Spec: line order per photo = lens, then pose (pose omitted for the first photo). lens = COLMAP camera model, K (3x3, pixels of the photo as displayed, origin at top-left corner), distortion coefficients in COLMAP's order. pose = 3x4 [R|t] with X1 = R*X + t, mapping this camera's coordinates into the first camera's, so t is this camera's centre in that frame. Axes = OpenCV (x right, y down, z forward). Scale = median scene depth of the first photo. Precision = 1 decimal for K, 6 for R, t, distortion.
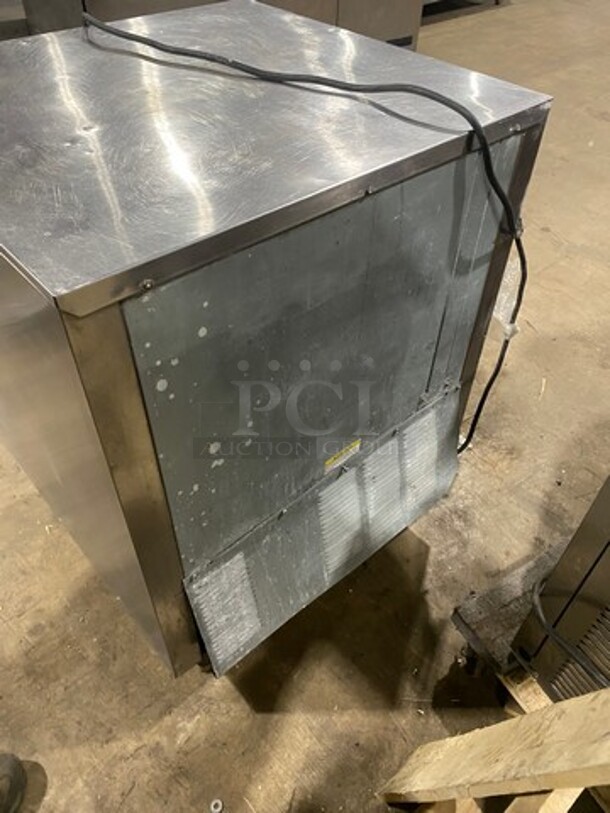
lens RADIAL K [[605.4, 0, 305.0], [0, 605.4, 406.5], [0, 0, 1]] dist [0.001664, -0.000755]
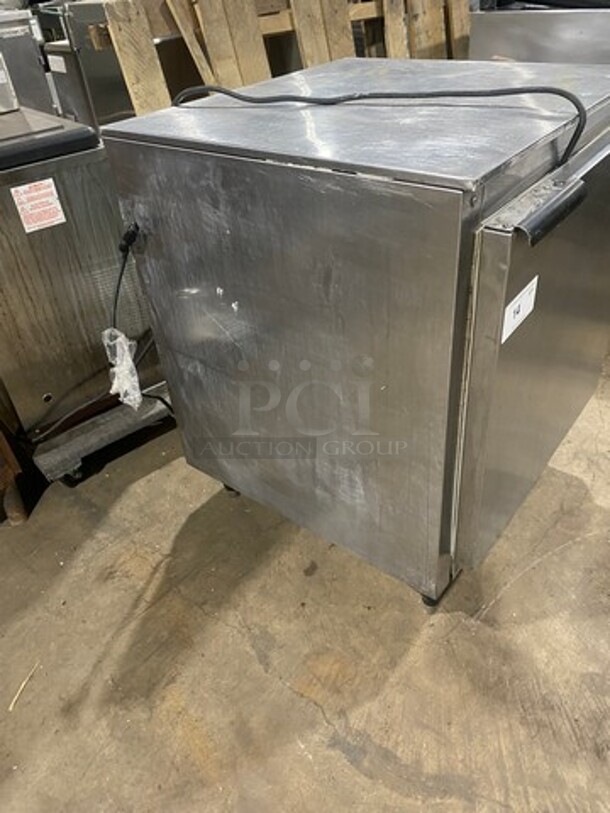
lens RADIAL K [[617.6, 0, 307.8], [0, 617.6, 401.0], [0, 0, 1]] dist [0.006204, -0.001072]
pose [[-0.979103, 0.174142, -0.105033, 0.135754], [-0.074476, 0.173553, 0.982004, -1.203694], [0.189237, 0.969306, -0.156956, 1.265655]]
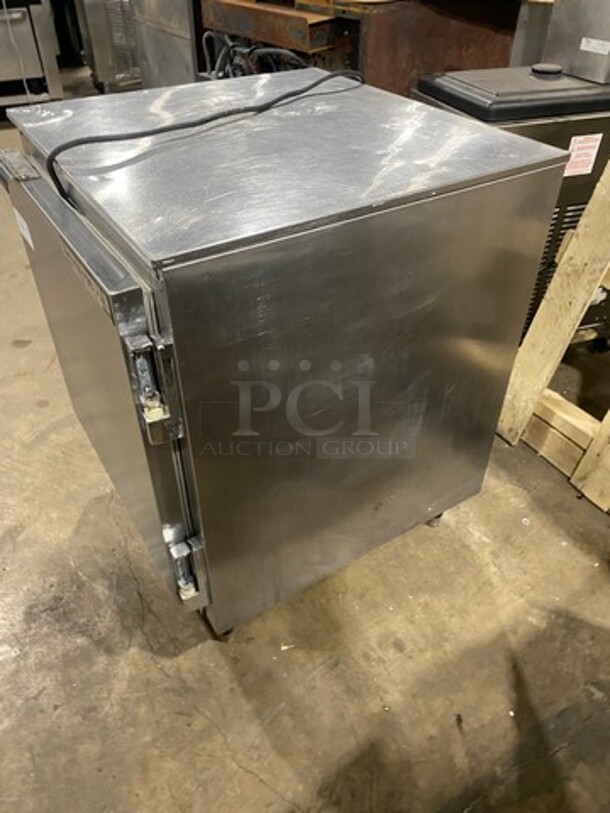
lens RADIAL K [[623.2, 0, 305.0], [0, 623.2, 406.5], [0, 0, 1]] dist [0.005902, 0.003610]
pose [[0.159336, -0.614737, 0.772471, -1.101587], [0.687532, 0.630616, 0.360032, -0.409381], [-0.708457, 0.473732, 0.523131, 0.376150]]
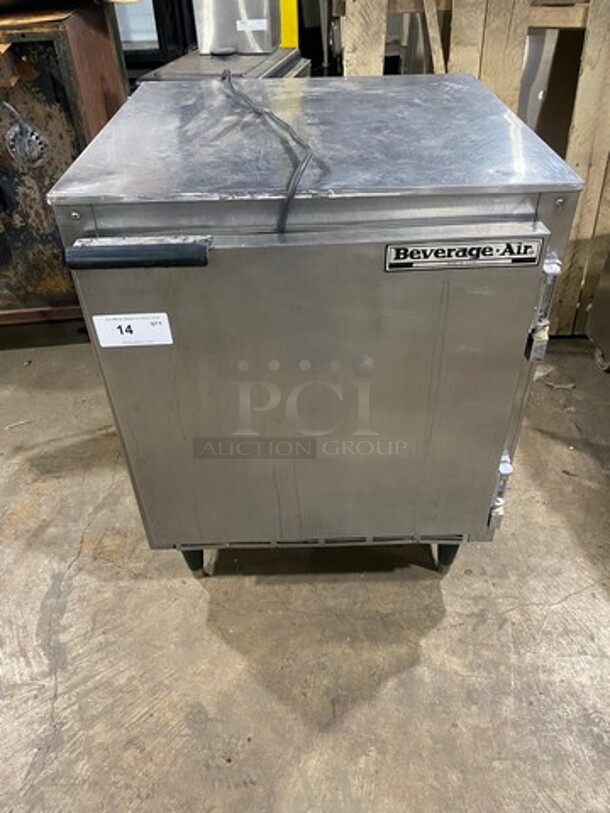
lens RADIAL K [[605.4, 0, 305.0], [0, 605.4, 406.5], [0, 0, 1]] dist [0.001664, -0.000755]
pose [[-0.761022, -0.390483, 0.518042, -0.794860], [0.474625, 0.209237, 0.854957, -1.069393], [-0.442240, 0.896517, 0.026099, 1.067590]]
